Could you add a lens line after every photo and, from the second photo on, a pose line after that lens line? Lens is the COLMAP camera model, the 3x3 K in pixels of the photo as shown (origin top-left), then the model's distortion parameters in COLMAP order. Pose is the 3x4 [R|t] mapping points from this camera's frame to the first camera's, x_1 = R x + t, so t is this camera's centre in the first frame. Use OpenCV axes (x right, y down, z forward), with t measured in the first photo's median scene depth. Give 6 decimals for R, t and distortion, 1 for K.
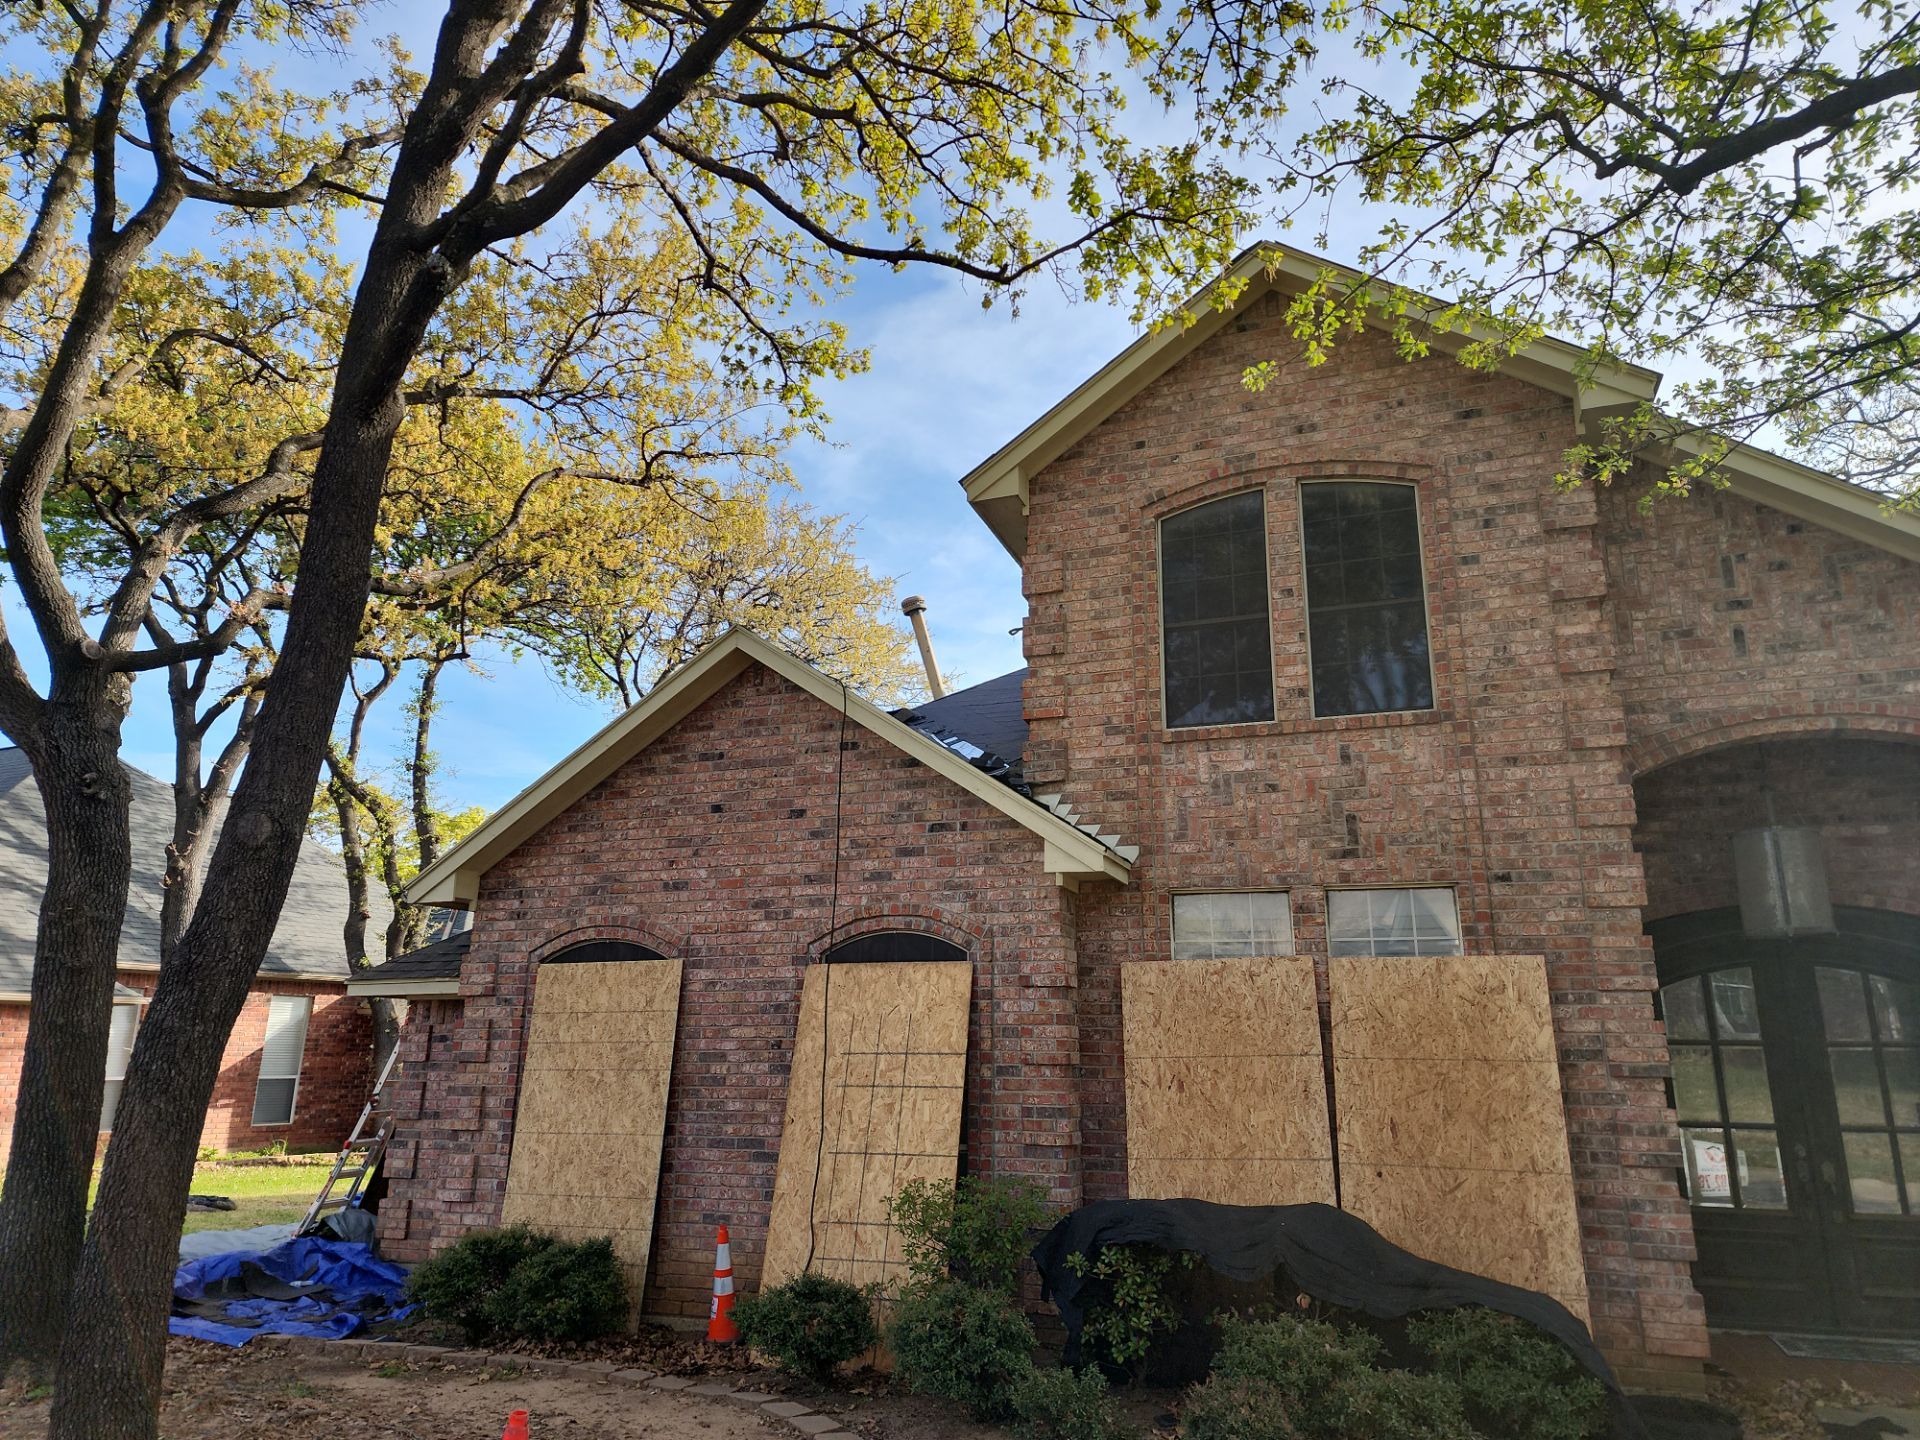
lens RADIAL K [[1296.6, 0, 918.4], [0, 1296.6, 709.4], [0, 0, 1]] dist [0.054211, -0.036993]
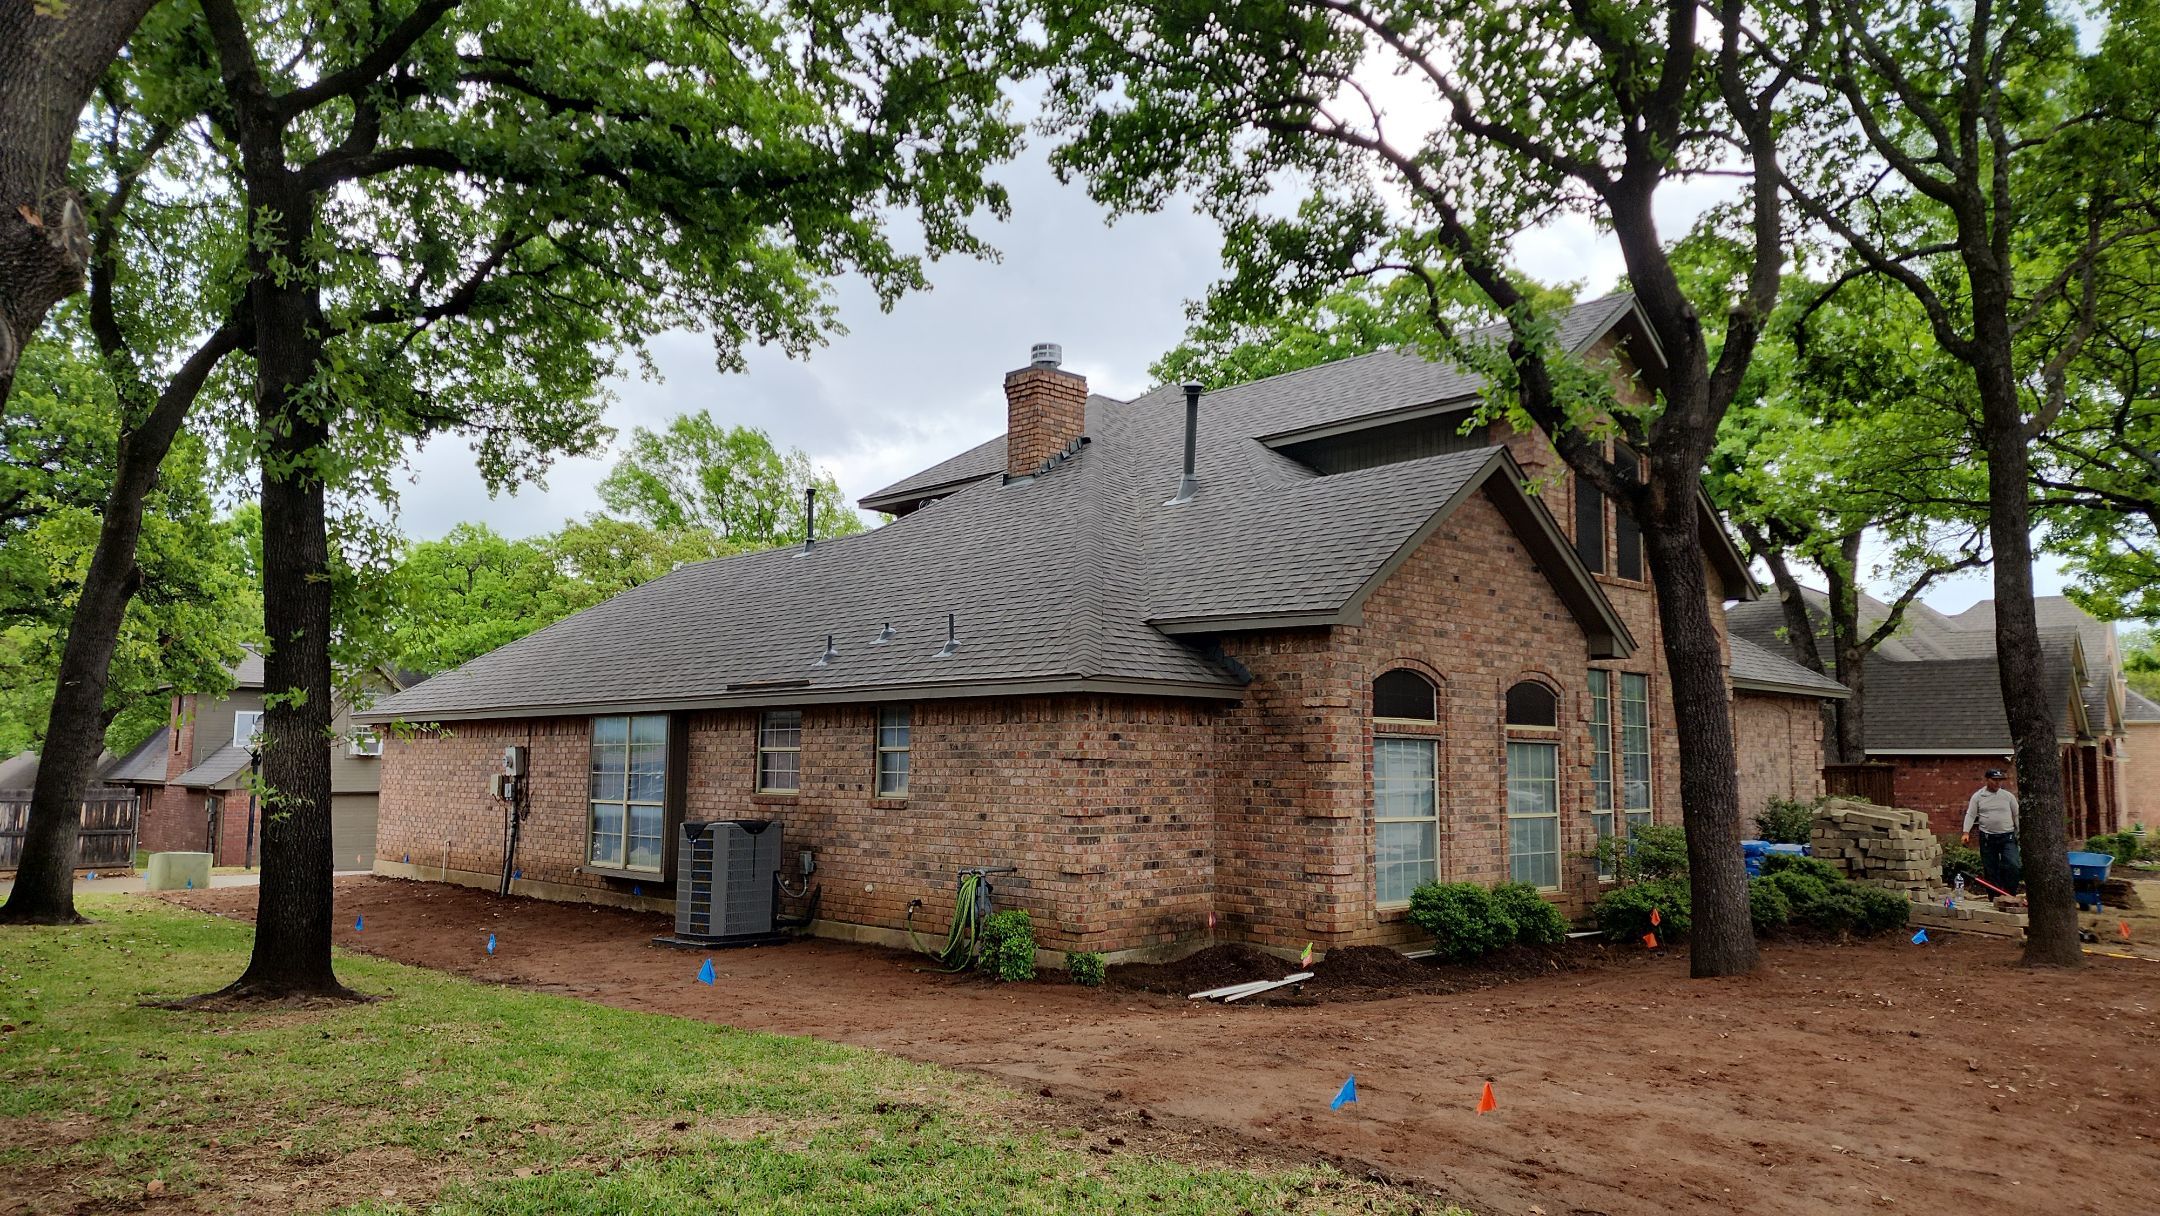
lens RADIAL K [[1496.0, 0, 1062.9], [0, 1496.0, 608.1], [0, 0, 1]] dist [0.039742, -0.020523]
pose [[0.433468, 0.089011, 0.896762, -1.910266], [-0.243464, 0.969673, 0.021435, 0.191961], [-0.867658, -0.227621, 0.441993, 0.748398]]
